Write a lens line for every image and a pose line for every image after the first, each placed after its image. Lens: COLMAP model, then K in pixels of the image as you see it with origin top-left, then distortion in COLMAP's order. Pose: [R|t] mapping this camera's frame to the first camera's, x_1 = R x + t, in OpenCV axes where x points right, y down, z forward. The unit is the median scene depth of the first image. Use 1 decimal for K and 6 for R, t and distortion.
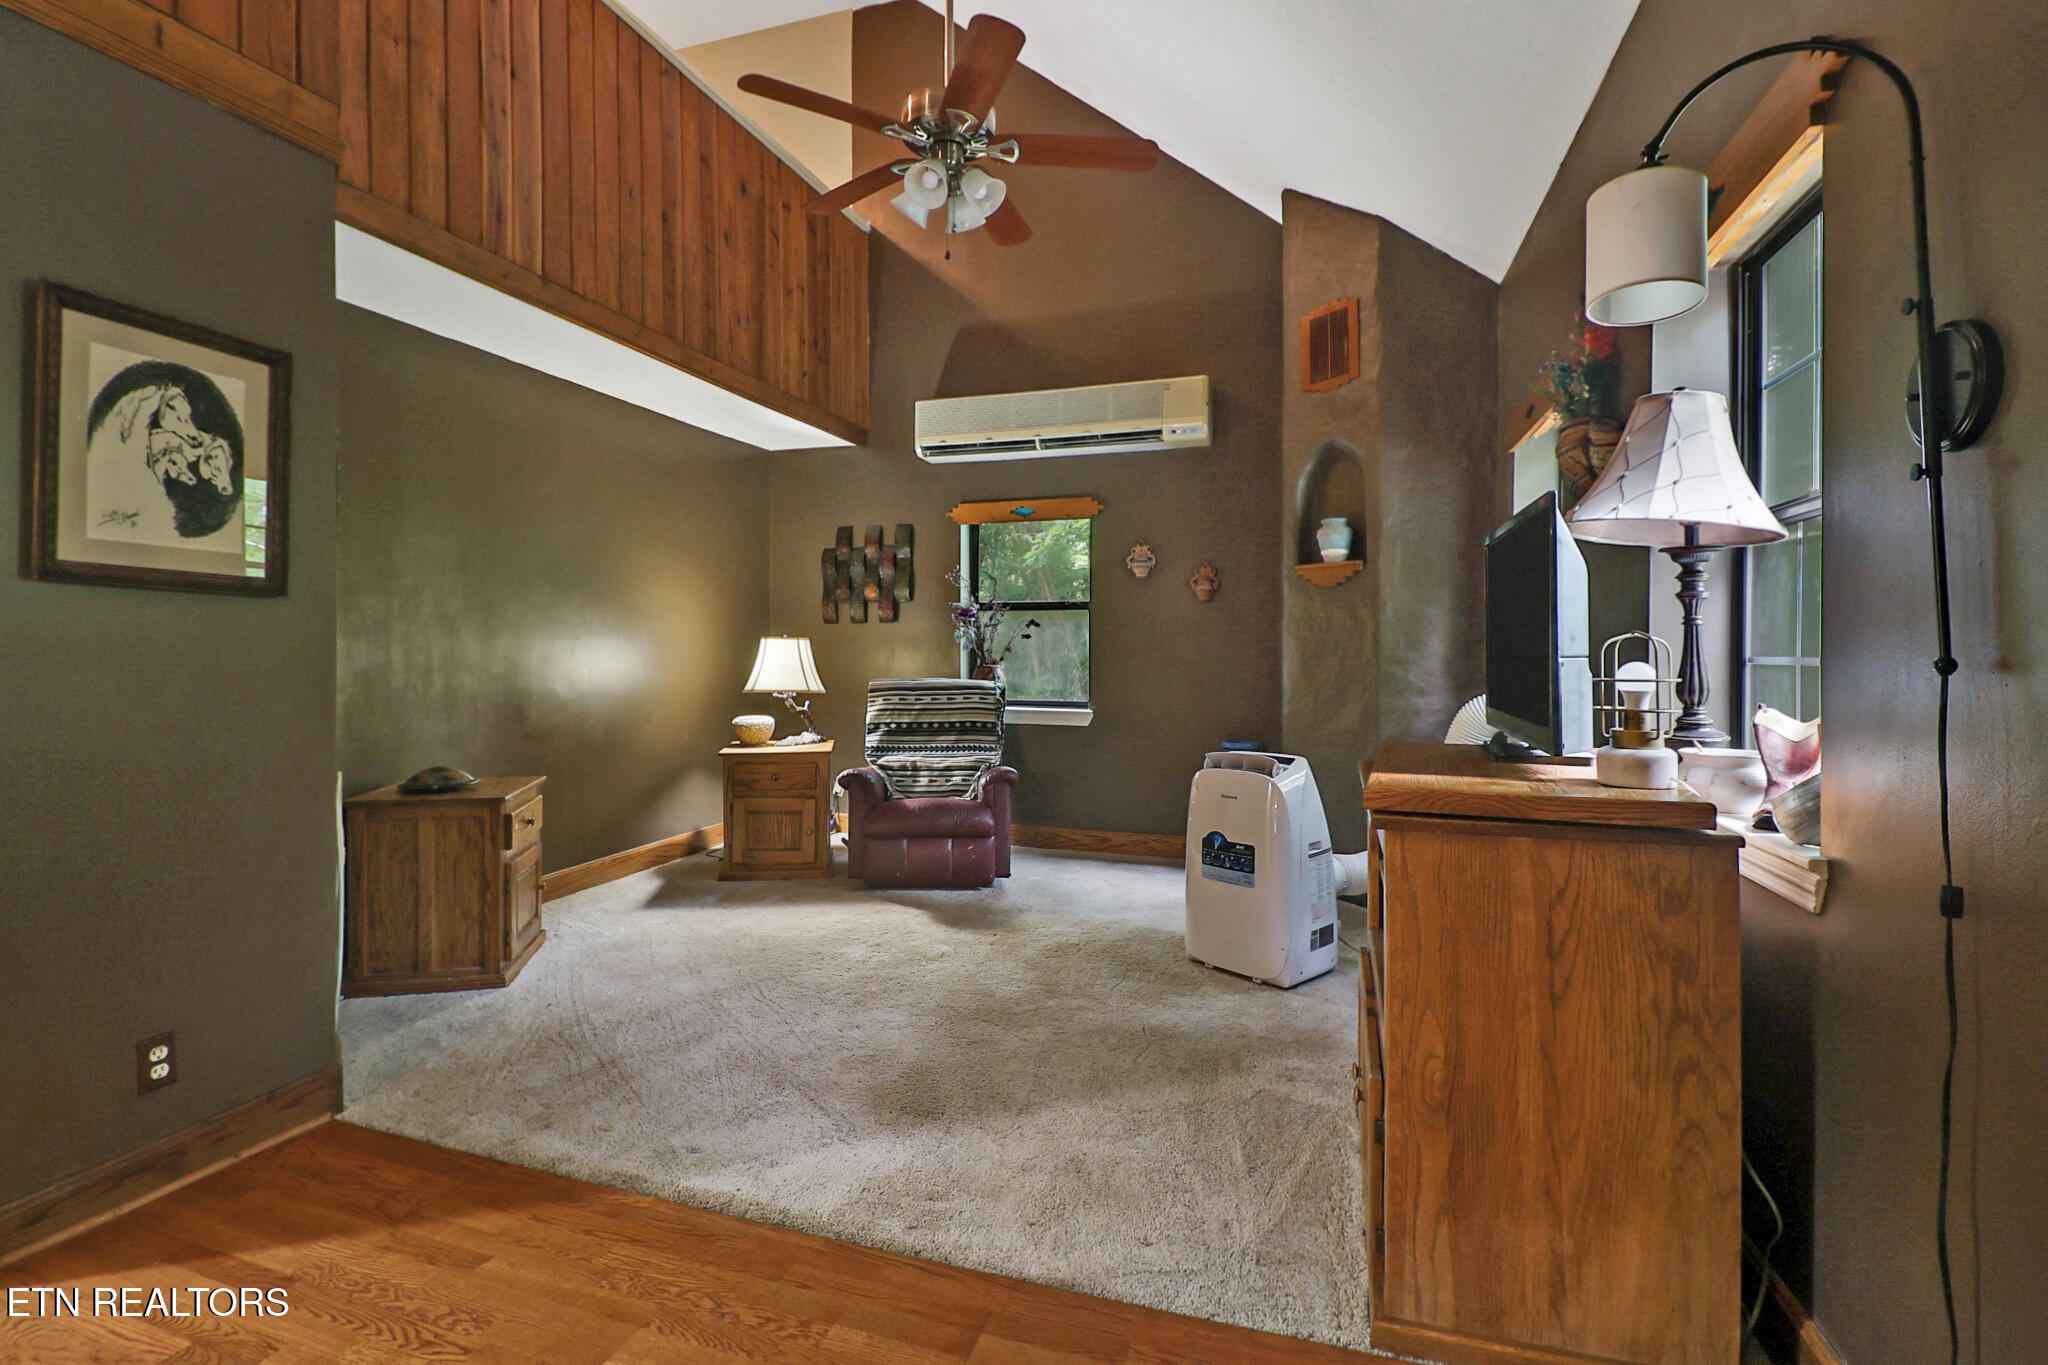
lens RADIAL K [[947.2, 0, 1003.9], [0, 947.2, 667.2], [0, 0, 1]] dist [-0.009471, -0.005306]
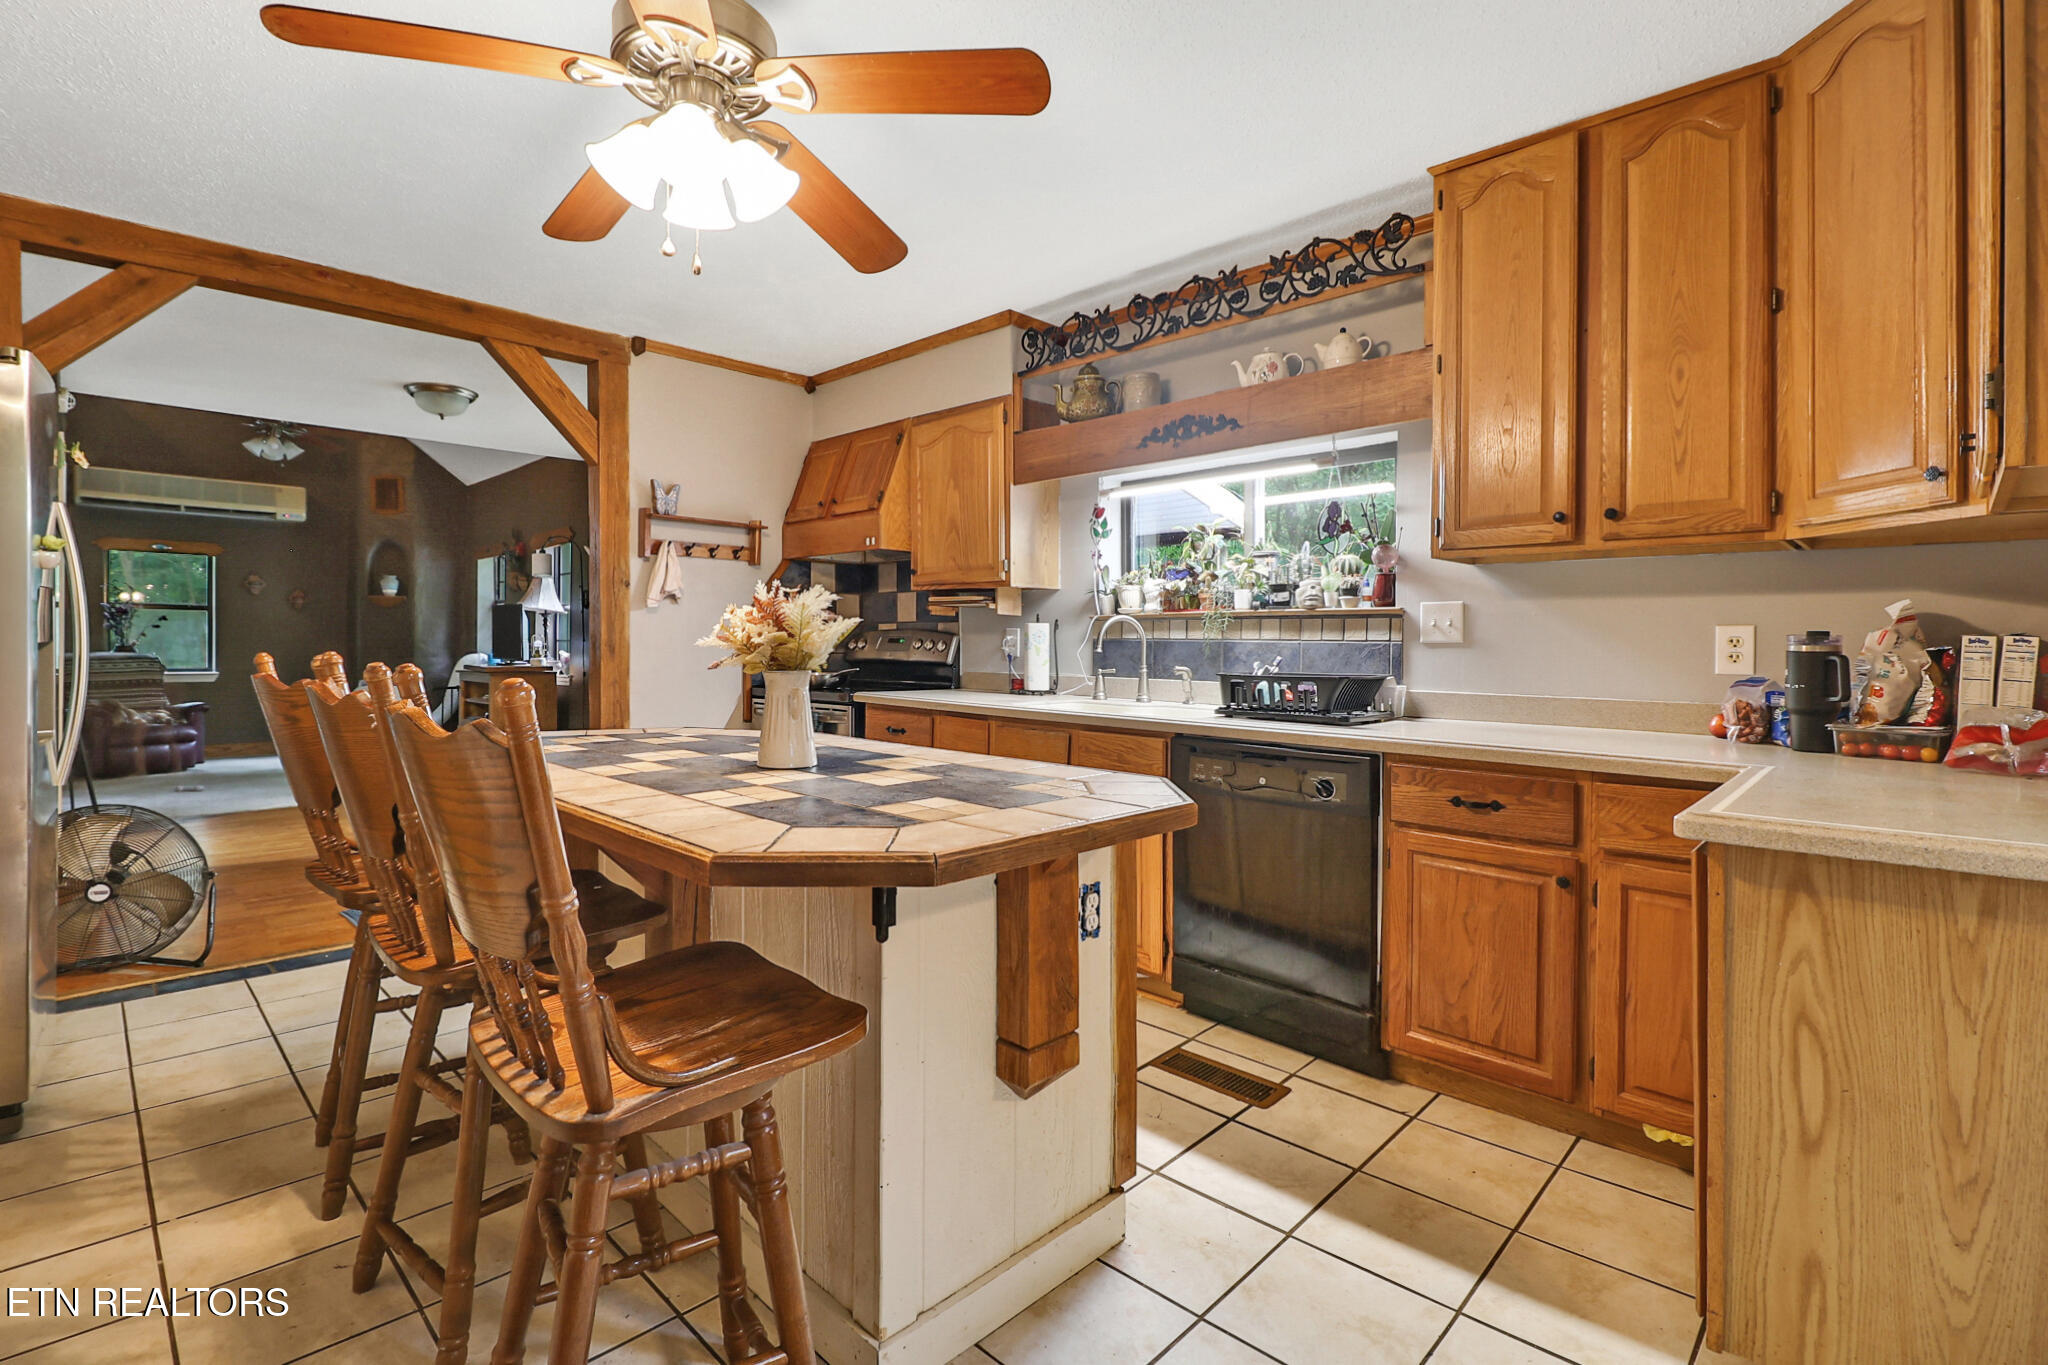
lens RADIAL K [[947.2, 0, 1008.6], [0, 947.2, 674.2], [0, 0, 1]] dist [-0.009471, -0.005306]
pose [[0.463248, -0.019764, 0.886008, -0.857410], [0.005601, 0.999797, 0.019374, 0.028547], [-0.886211, -0.004013, 0.463264, -1.161177]]
